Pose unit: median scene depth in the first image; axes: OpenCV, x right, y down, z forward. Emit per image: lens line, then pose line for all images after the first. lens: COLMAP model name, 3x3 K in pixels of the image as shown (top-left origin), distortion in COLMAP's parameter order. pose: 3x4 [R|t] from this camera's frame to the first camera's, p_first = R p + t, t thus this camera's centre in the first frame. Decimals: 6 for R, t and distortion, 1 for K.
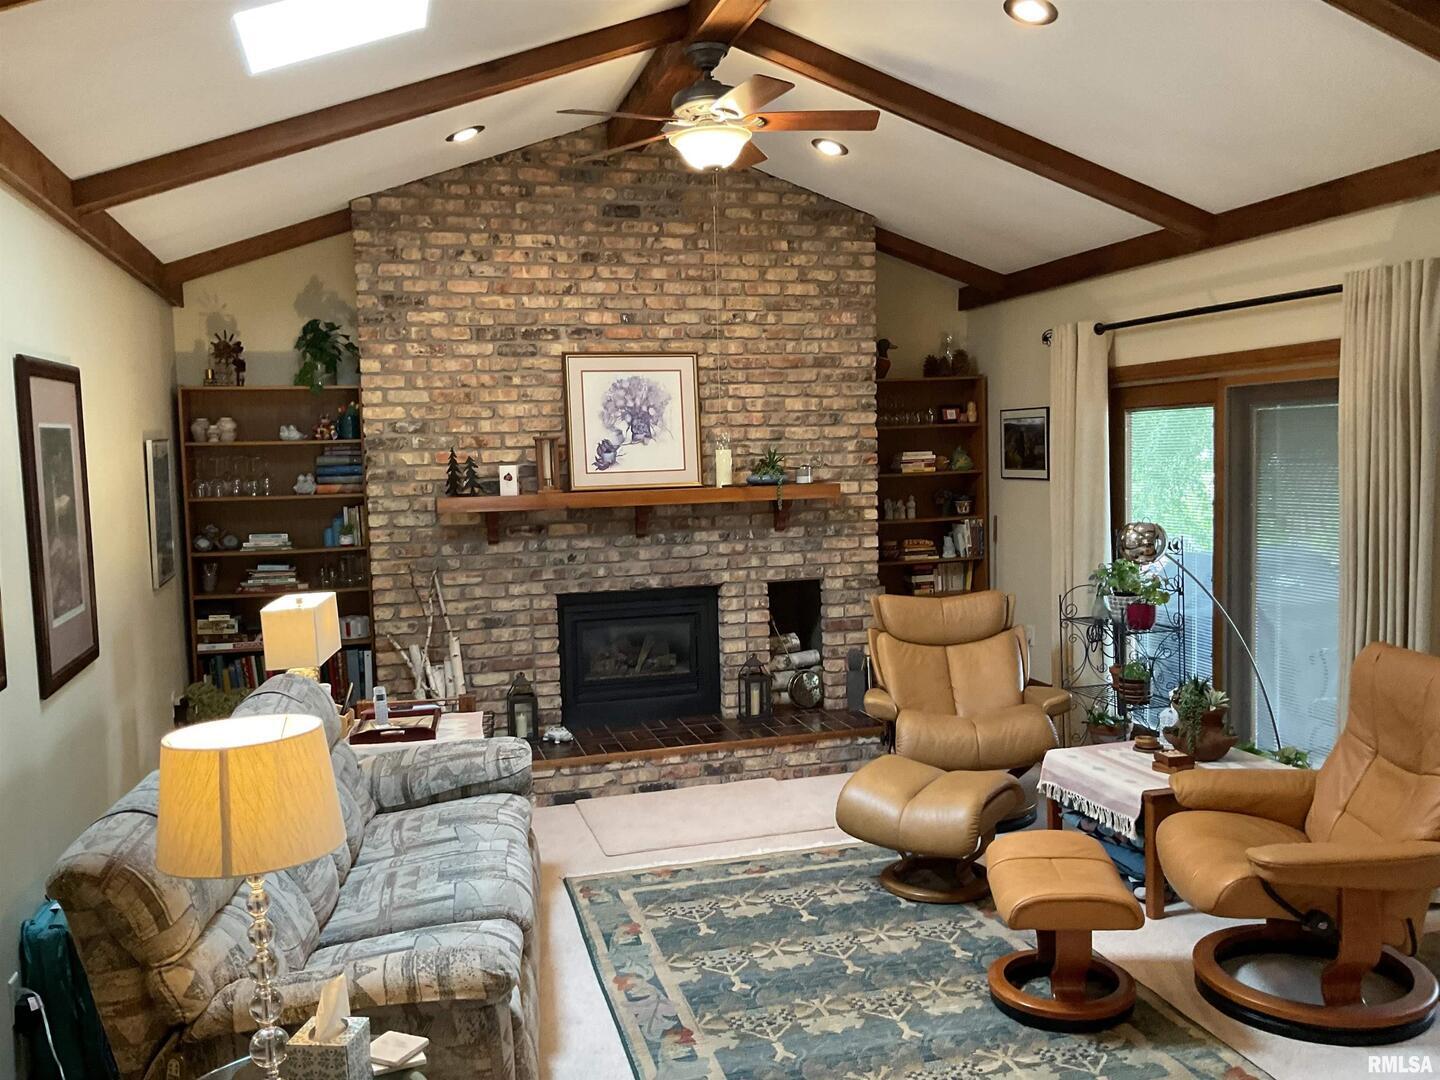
lens RADIAL K [[1179.9, 0, 705.3], [0, 1179.9, 543.3], [0, 0, 1]] dist [0.104133, -0.204018]
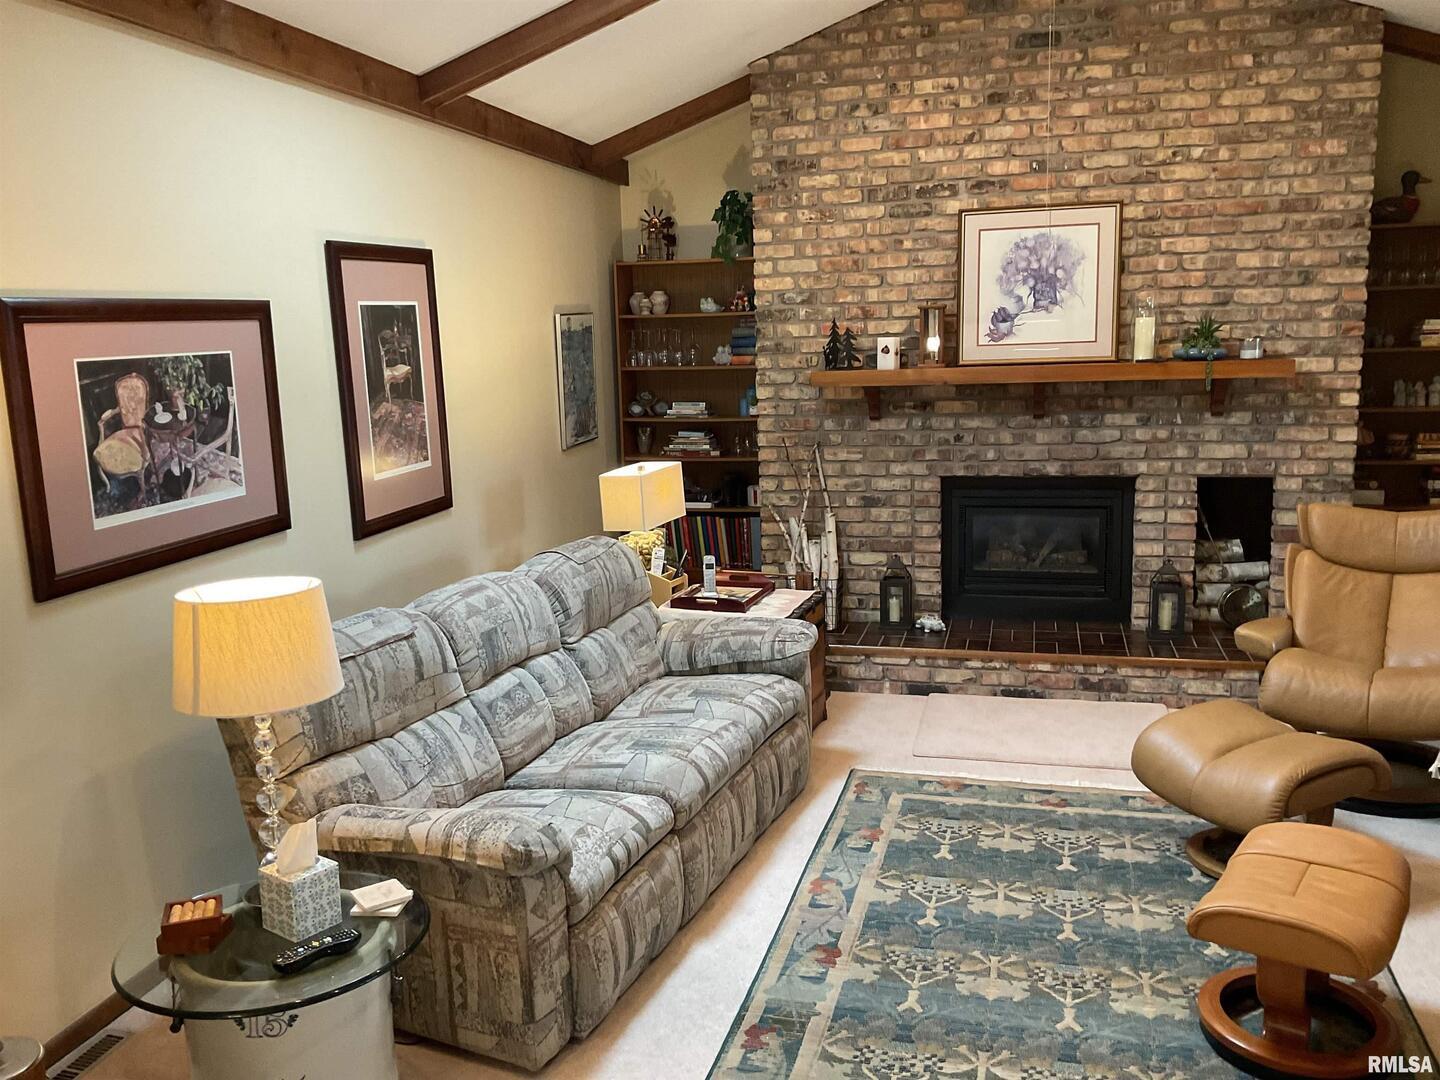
lens RADIAL K [[1179.9, 0, 705.3], [0, 1179.9, 543.3], [0, 0, 1]] dist [0.104133, -0.204018]
pose [[0.862580, 0.091271, -0.497620, 0.186868], [-0.034303, 0.991880, 0.122465, -0.012877], [0.504757, -0.088566, 0.858706, 0.093660]]
